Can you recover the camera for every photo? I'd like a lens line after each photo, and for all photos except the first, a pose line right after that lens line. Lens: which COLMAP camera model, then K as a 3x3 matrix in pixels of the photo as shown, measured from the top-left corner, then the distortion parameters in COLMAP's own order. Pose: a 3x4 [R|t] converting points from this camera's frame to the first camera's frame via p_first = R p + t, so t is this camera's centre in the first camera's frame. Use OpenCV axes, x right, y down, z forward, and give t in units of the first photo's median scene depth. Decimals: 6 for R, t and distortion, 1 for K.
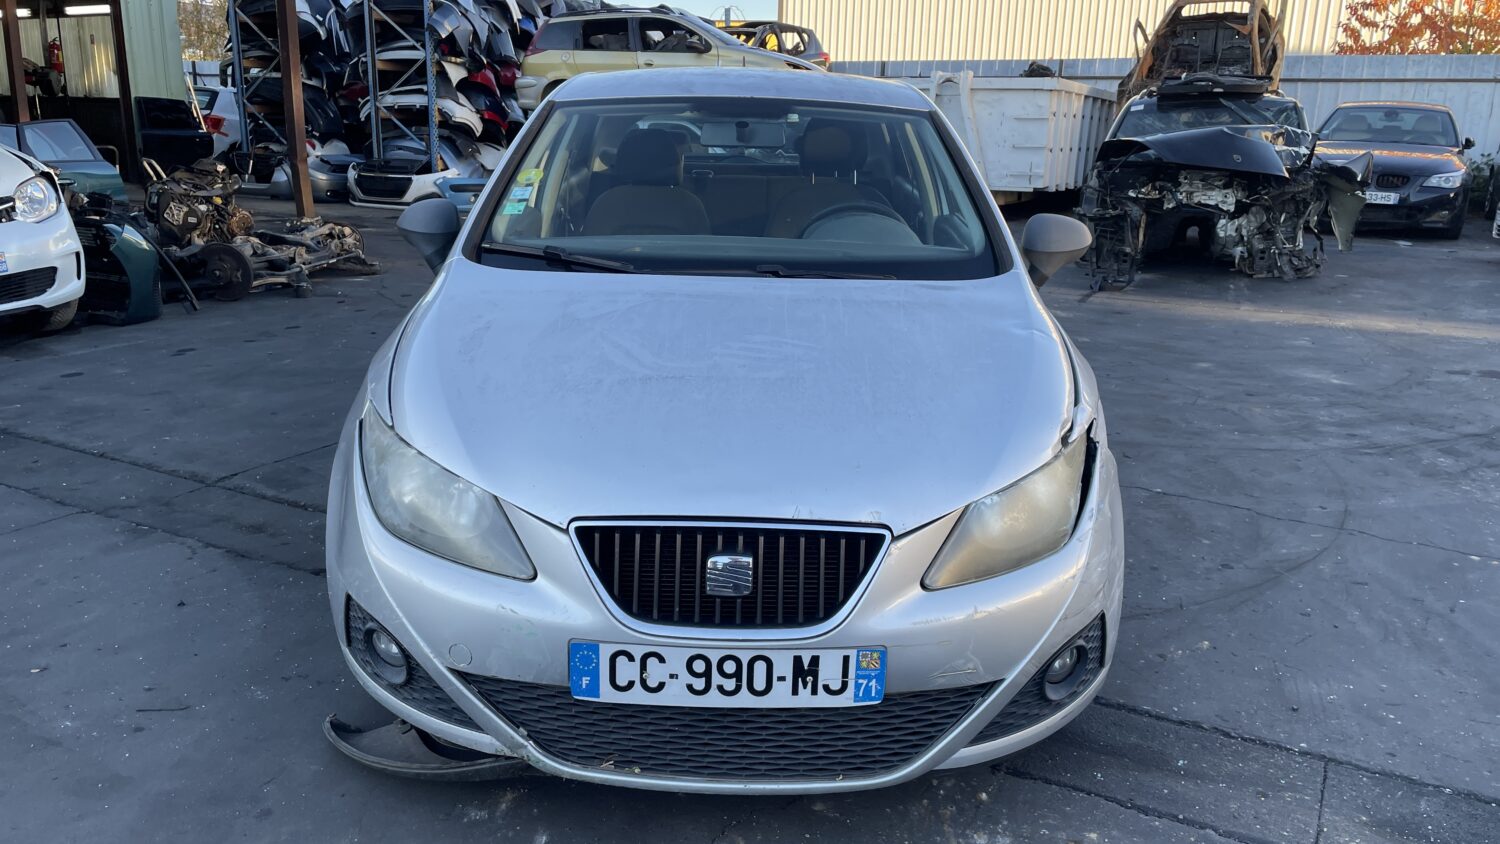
lens RADIAL K [[1141.5, 0, 742.7], [0, 1141.5, 421.7], [0, 0, 1]] dist [0.065197, -0.074024]
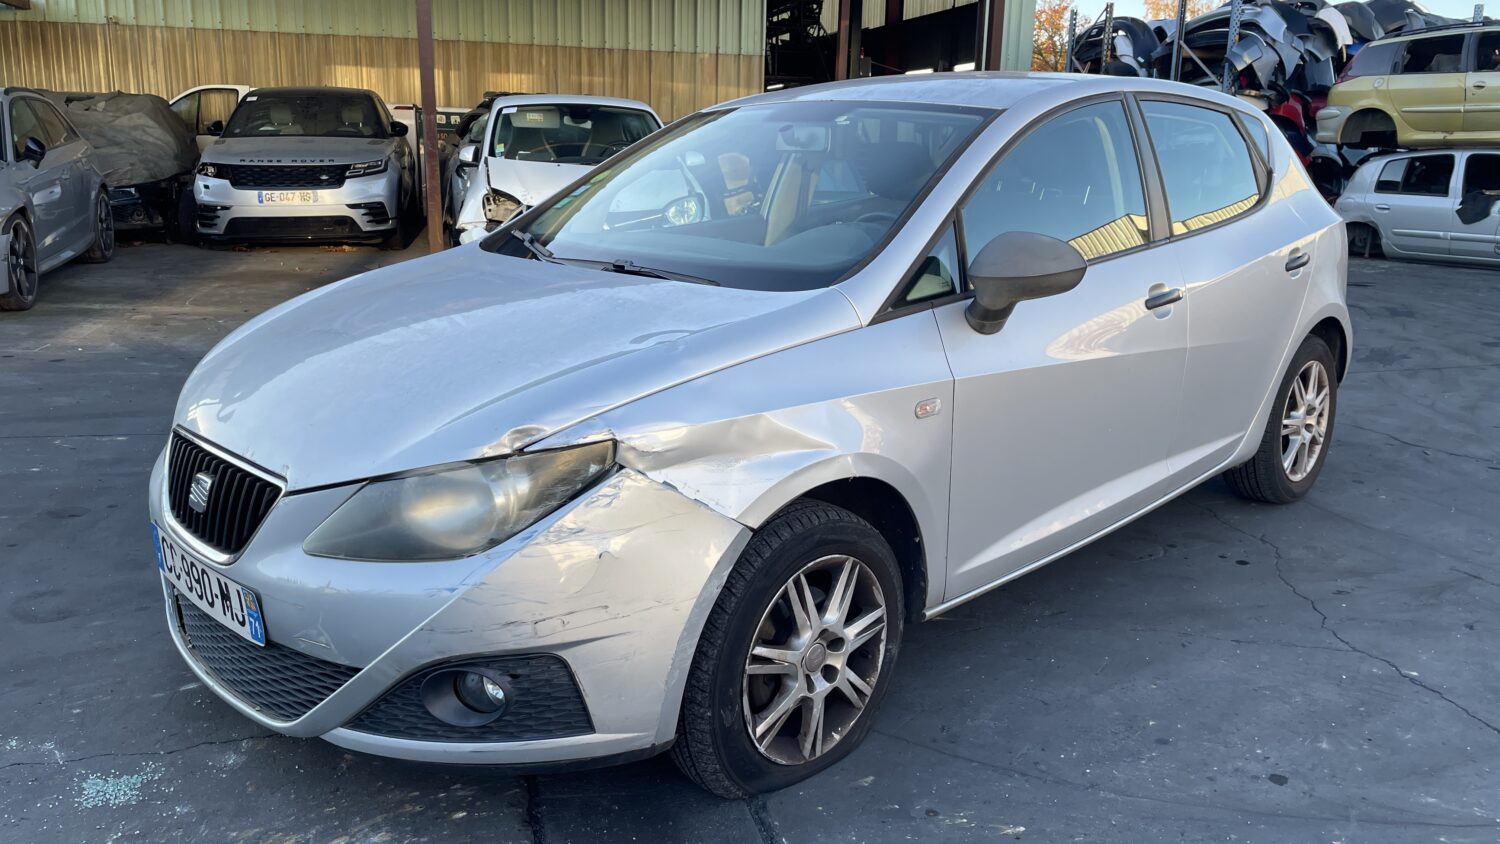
lens RADIAL K [[1141.5, 0, 747.4], [0, 1141.5, 396.2], [0, 0, 1]] dist [0.065197, -0.074024]
pose [[0.700558, 0.142614, -0.699200, 0.156900], [-0.183647, 0.982854, 0.016466, -0.010977], [0.689559, 0.116871, 0.714737, 0.071877]]
